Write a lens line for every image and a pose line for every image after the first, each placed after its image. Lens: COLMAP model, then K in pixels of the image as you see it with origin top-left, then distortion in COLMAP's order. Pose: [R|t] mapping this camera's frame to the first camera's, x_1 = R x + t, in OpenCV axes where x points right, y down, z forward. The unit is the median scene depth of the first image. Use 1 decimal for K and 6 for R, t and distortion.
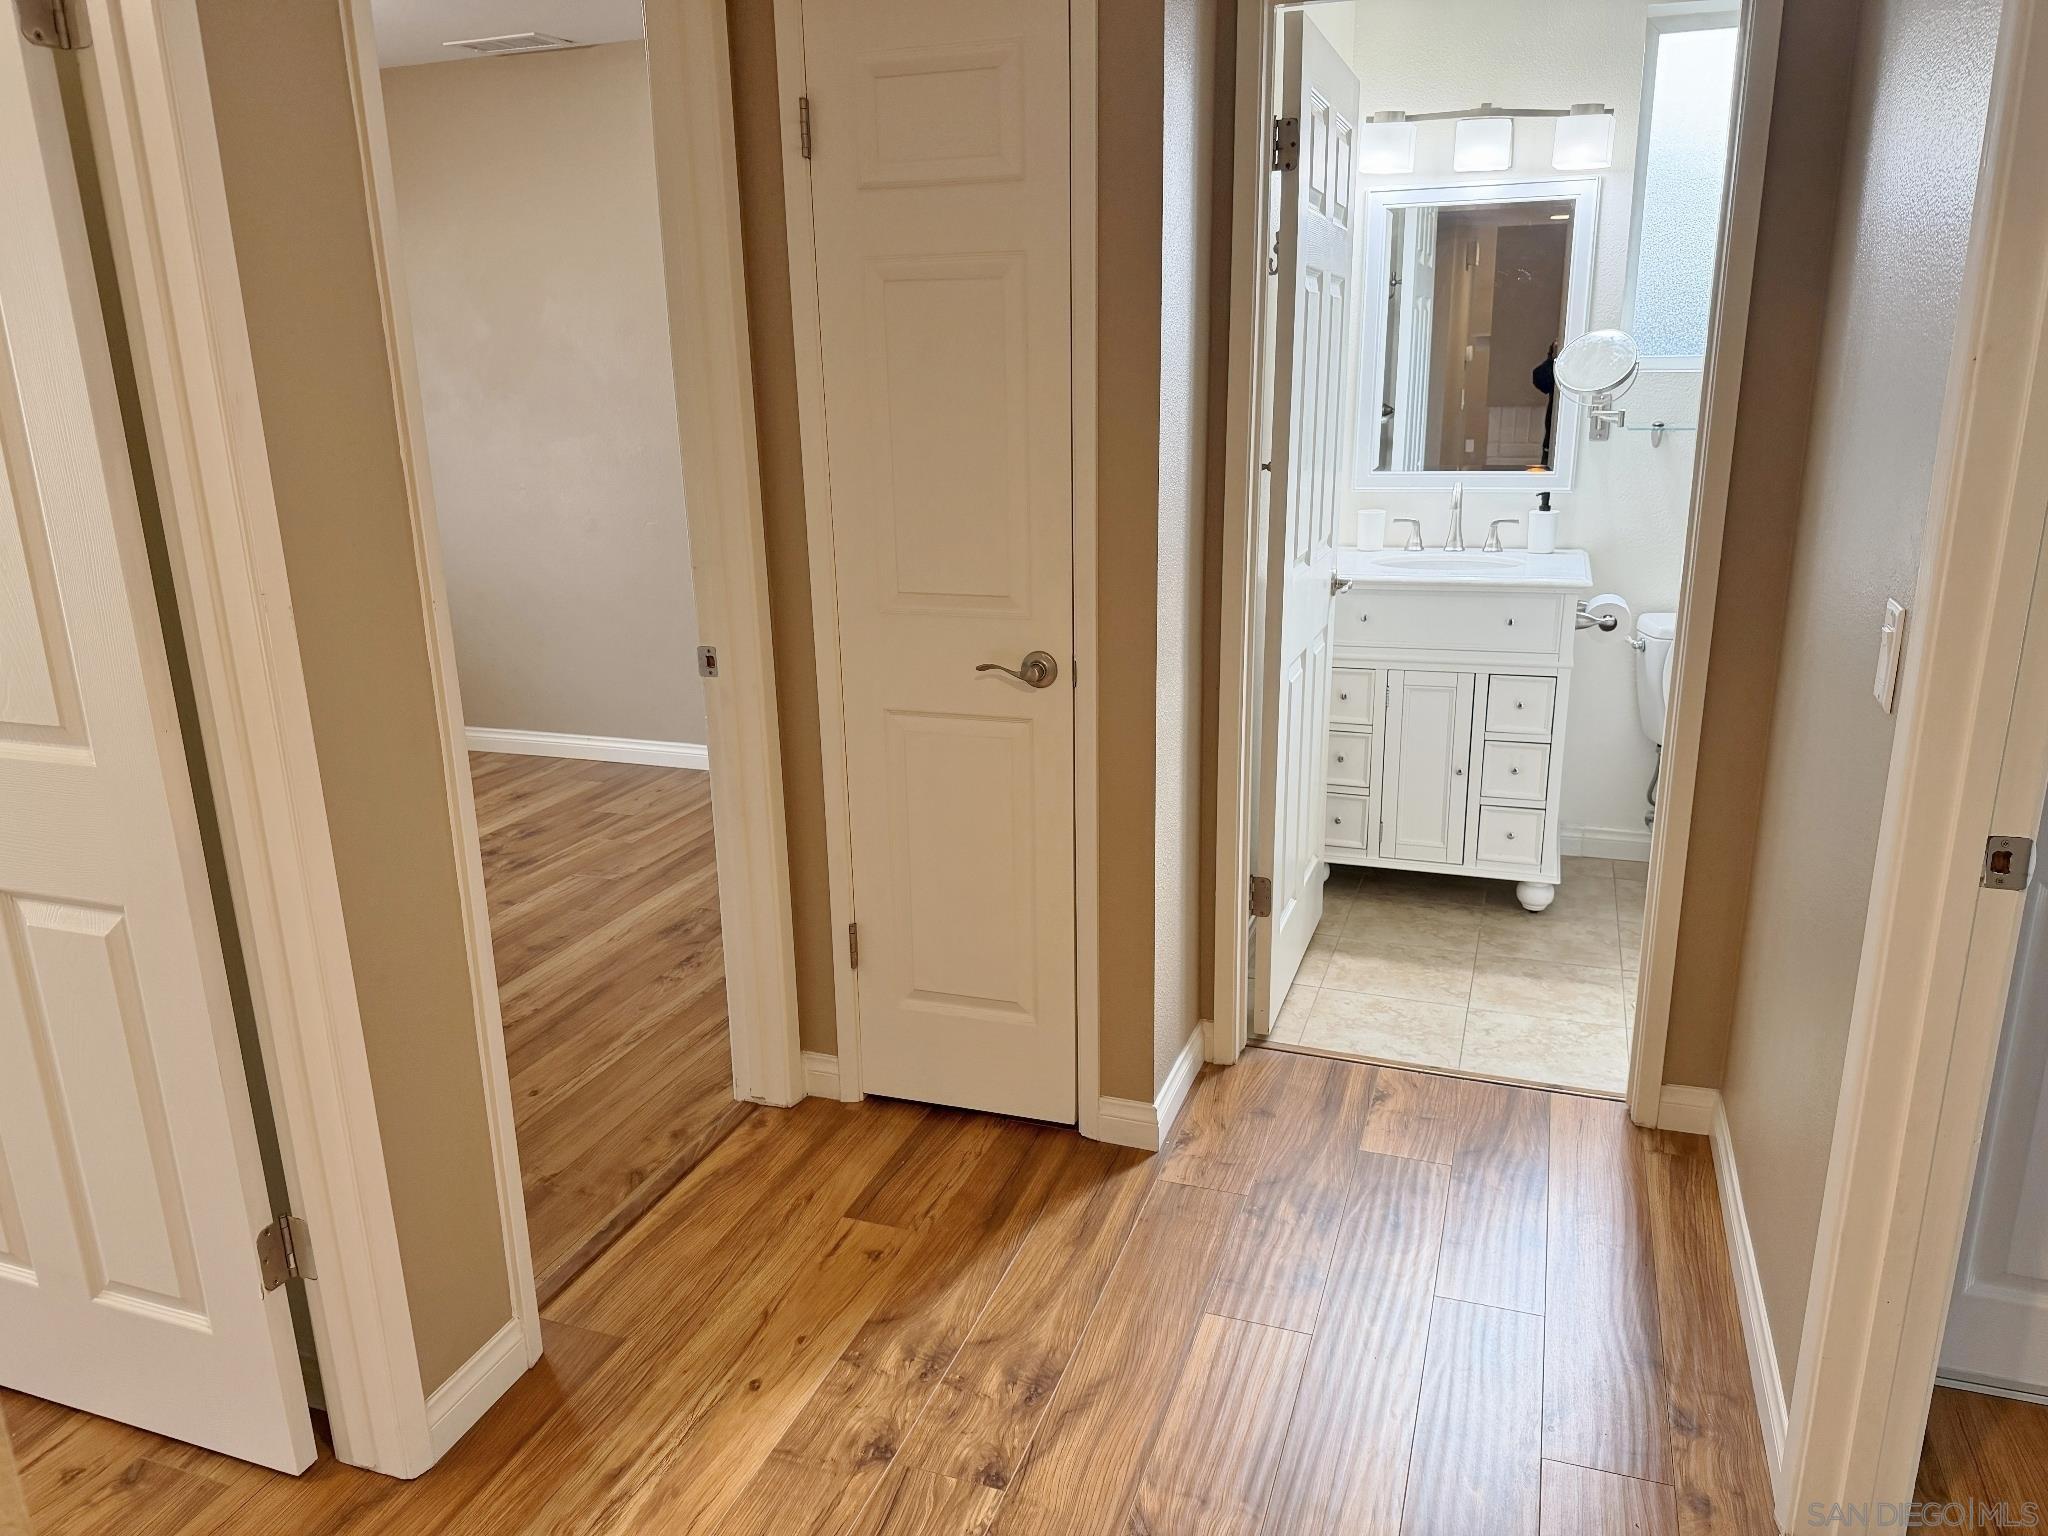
lens RADIAL K [[1437.0, 0, 1014.1], [0, 1437.0, 773.5], [0, 0, 1]] dist [0.050215, -0.067500]
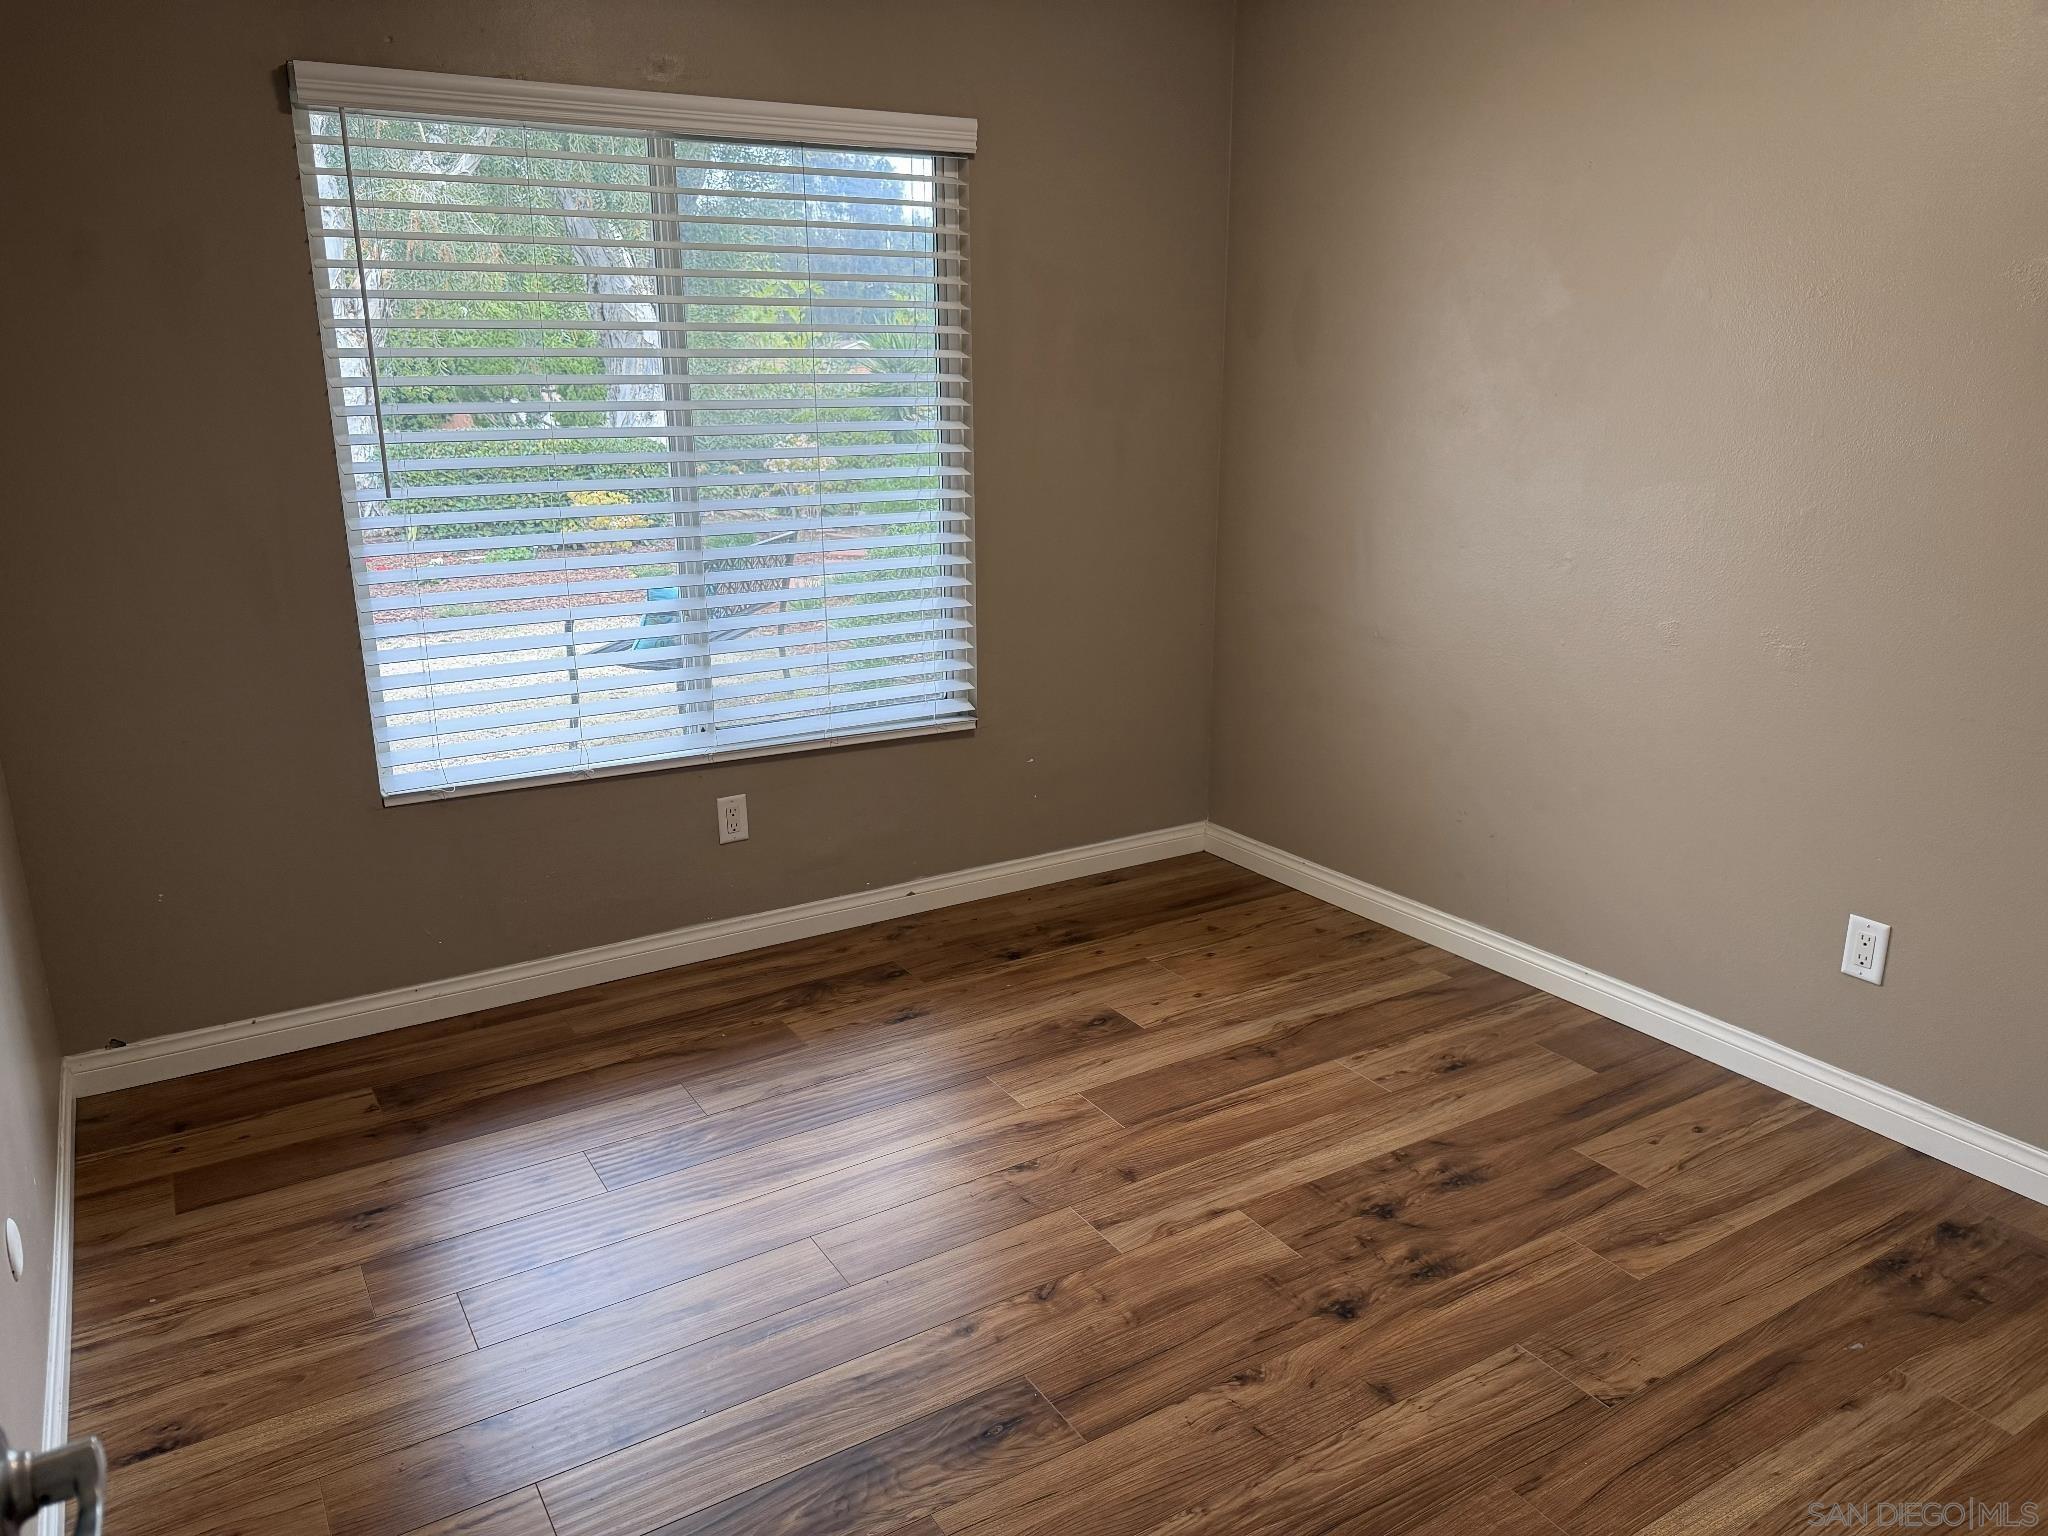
lens RADIAL K [[1437.0, 0, 1014.1], [0, 1437.0, 773.5], [0, 0, 1]] dist [0.050215, -0.067500]
pose [[0.782323, 0.184435, -0.594940, -0.155749], [-0.180510, 0.981299, 0.066845, -0.121748], [0.596143, 0.055098, 0.800985, 0.411755]]
